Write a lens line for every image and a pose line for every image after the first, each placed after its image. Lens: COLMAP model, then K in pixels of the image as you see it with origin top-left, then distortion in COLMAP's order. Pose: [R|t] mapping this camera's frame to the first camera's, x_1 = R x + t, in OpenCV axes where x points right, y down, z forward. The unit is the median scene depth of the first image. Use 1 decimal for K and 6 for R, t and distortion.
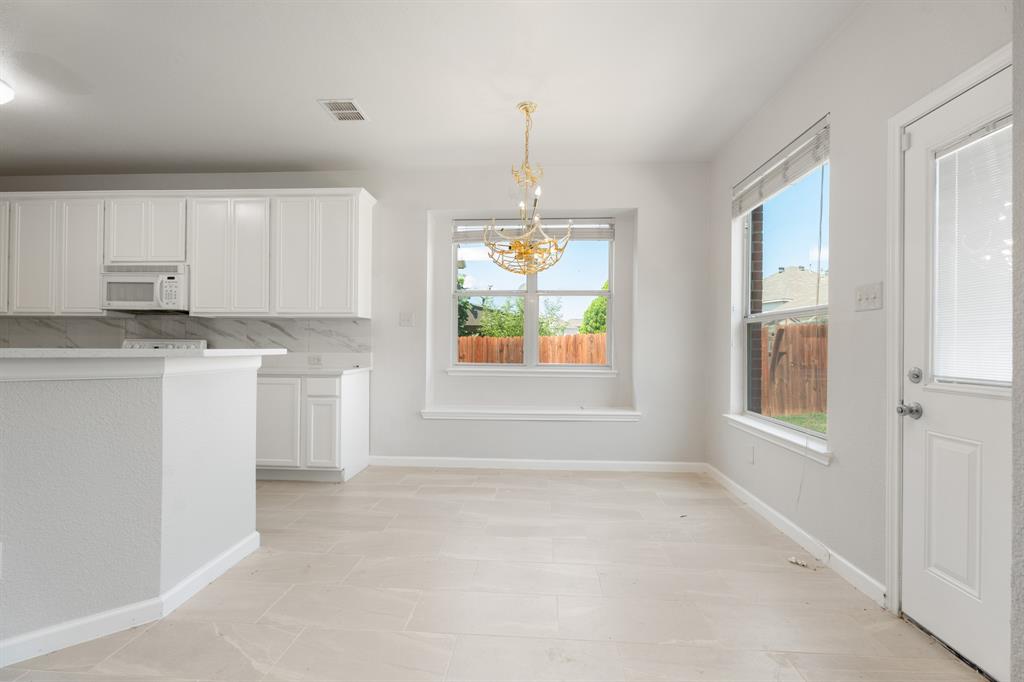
lens RADIAL K [[452.4, 0, 513.9], [0, 452.4, 343.3], [0, 0, 1]] dist [0.000525, -0.000044]
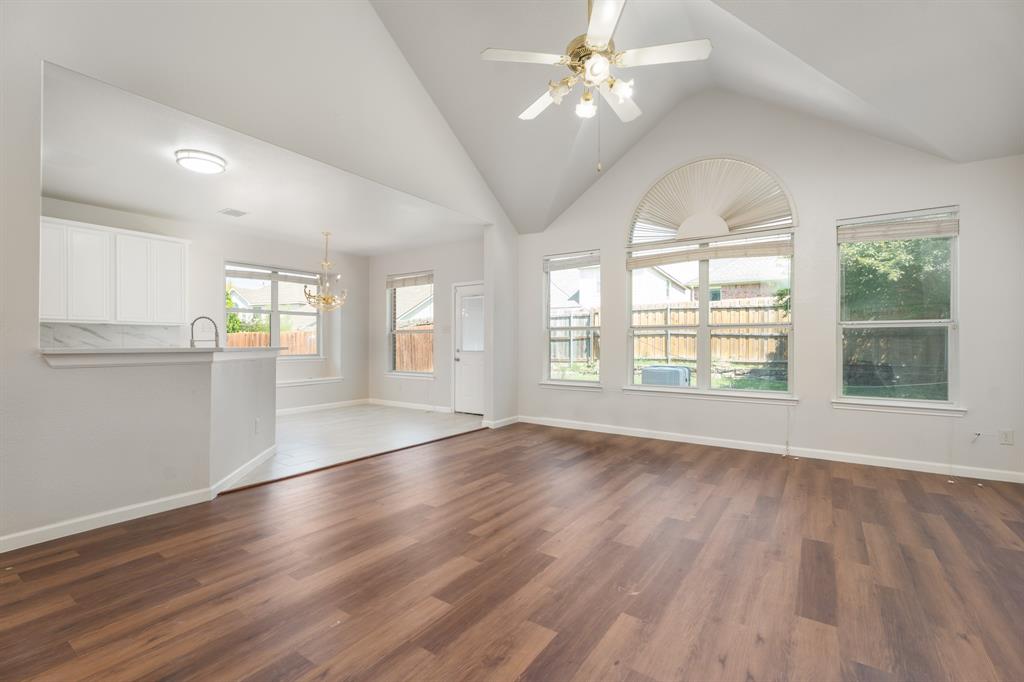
lens RADIAL K [[452.4, 0, 509.2], [0, 452.4, 342.2], [0, 0, 1]] dist [0.000525, -0.000044]
pose [[0.519347, -0.006929, 0.854535, -1.680643], [-0.001081, 0.999961, 0.008766, -0.028633], [-0.854563, -0.005476, 0.519319, -1.070615]]
